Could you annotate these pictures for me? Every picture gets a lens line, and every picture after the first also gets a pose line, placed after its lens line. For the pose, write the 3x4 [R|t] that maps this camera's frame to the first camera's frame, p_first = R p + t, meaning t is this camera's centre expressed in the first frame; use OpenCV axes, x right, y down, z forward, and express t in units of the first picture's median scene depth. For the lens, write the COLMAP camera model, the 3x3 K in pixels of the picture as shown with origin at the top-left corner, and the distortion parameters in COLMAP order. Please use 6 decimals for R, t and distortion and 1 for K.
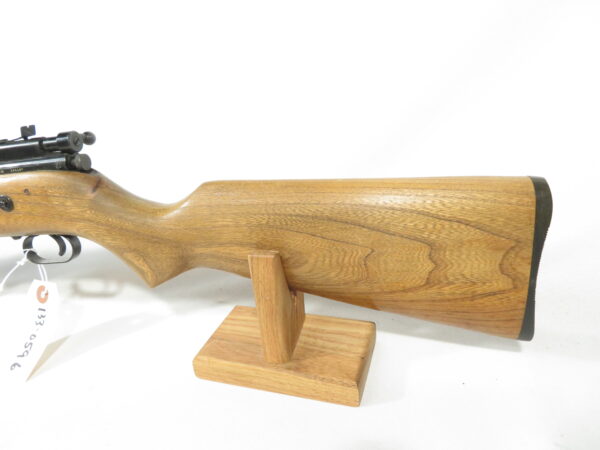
lens RADIAL K [[433.7, 0, 300.0], [0, 433.7, 225.0], [0, 0, 1]] dist [0.004850, -0.000803]
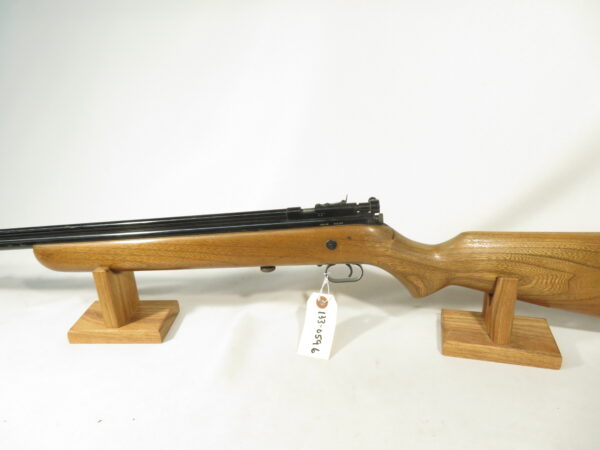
lens RADIAL K [[433.7, 0, 300.0], [0, 433.7, 225.0], [0, 0, 1]] dist [0.004850, -0.000803]
pose [[0.998715, 0.001792, 0.050655, -0.897328], [-0.001192, 0.999929, -0.011878, -0.105869], [-0.050673, 0.011802, 0.998646, -0.582975]]
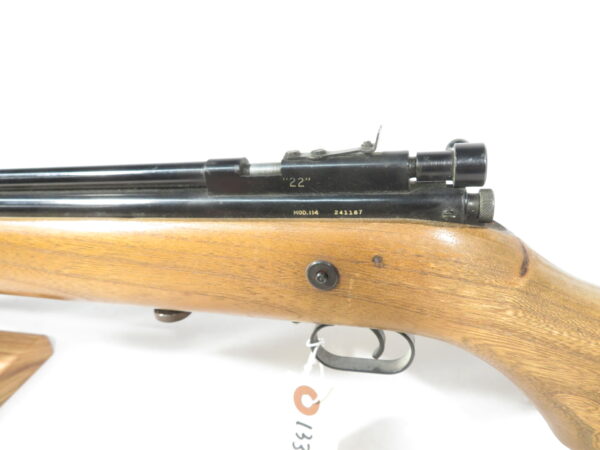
lens RADIAL K [[433.7, 0, 300.0], [0, 433.7, 225.0], [0, 0, 1]] dist [0.004850, -0.000803]
pose [[0.995292, 0.063992, -0.072789, -0.691056], [-0.059690, 0.996423, 0.059811, -0.144042], [0.076356, -0.055185, 0.995552, 0.495163]]
